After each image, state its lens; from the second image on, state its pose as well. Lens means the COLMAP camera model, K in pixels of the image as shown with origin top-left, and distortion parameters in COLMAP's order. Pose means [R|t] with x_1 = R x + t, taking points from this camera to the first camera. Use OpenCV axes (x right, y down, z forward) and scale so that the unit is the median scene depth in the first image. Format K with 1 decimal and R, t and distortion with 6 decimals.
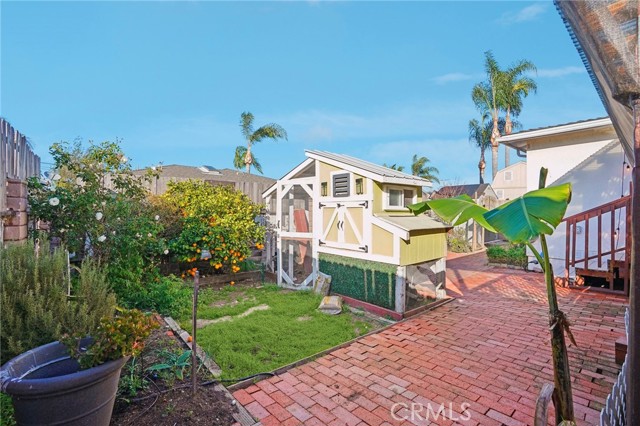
lens RADIAL K [[297.5, 0, 321.1], [0, 297.5, 210.0], [0, 0, 1]] dist [-0.034353, -0.000374]
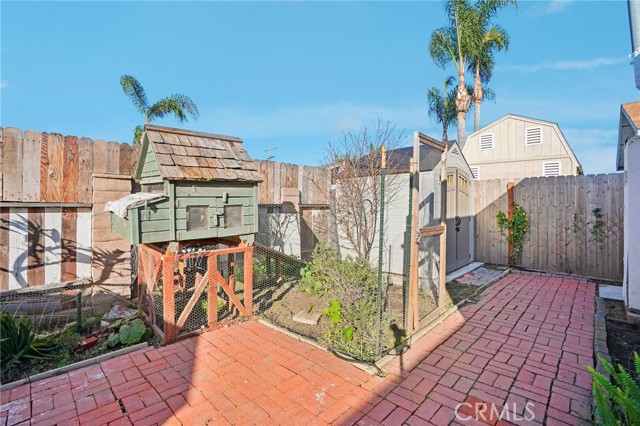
lens RADIAL K [[297.5, 0, 318.8], [0, 297.5, 215.2], [0, 0, 1]] dist [-0.034353, -0.000374]
pose [[0.995631, -0.026048, 0.089665, 0.146462], [0.023299, 0.999230, 0.031575, -0.003284], [-0.090418, -0.029348, 0.995471, 0.256919]]
